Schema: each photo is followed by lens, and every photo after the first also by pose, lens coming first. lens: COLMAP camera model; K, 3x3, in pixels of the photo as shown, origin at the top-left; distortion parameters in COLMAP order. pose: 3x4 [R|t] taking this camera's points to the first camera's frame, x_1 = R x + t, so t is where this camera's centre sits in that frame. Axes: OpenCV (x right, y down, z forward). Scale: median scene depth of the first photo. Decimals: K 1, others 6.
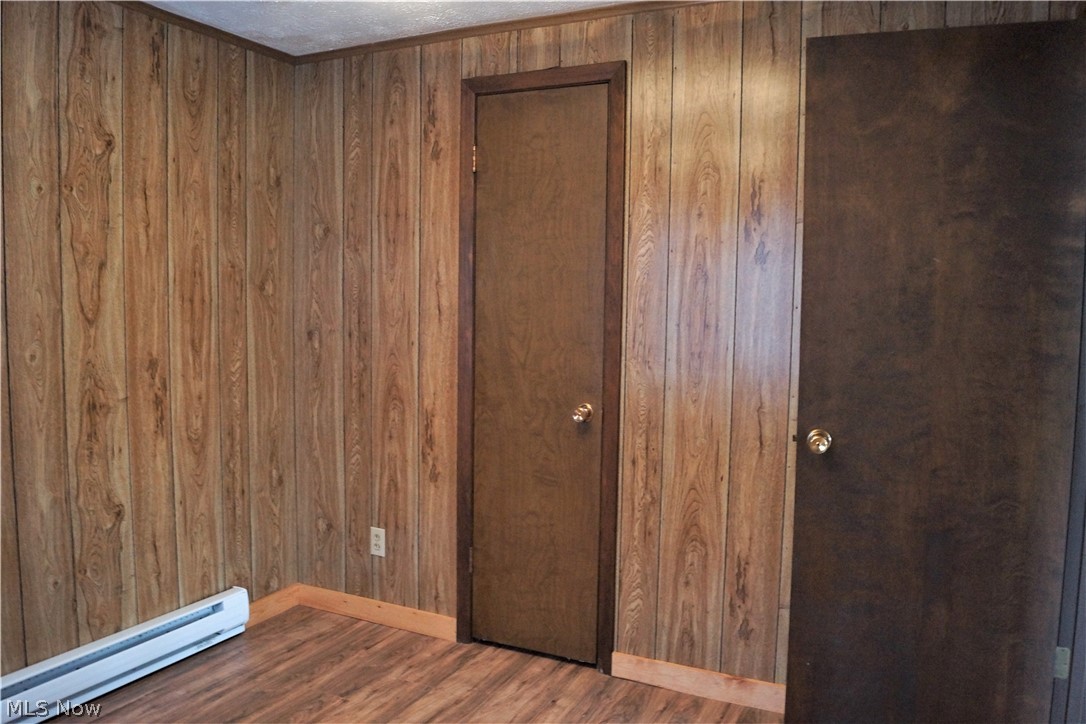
lens RADIAL K [[858.7, 0, 543.0], [0, 858.7, 362.0], [0, 0, 1]] dist [-0.077753, 0.006549]
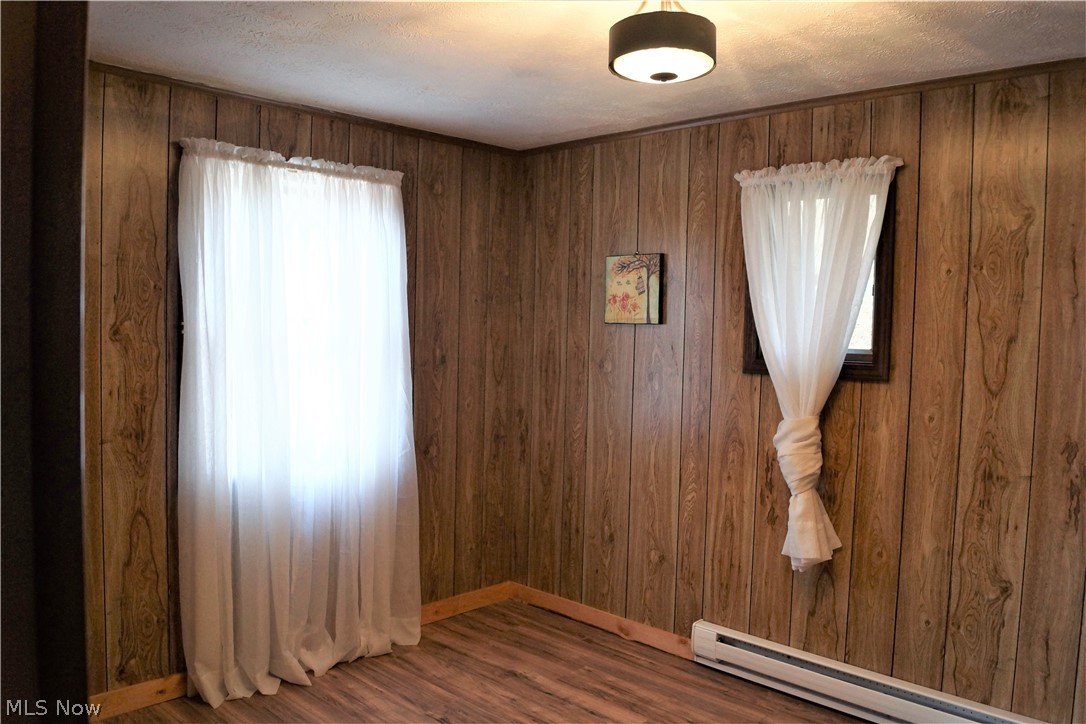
lens RADIAL K [[737.0, 0, 544.0], [0, 737.0, 331.6], [0, 0, 1]] dist [-0.056238, 0.002916]
pose [[-0.248153, 0.005959, -0.968702, 0.464750], [-0.095030, 0.995008, 0.030465, -0.100390], [0.964048, 0.099616, -0.246348, 0.690857]]
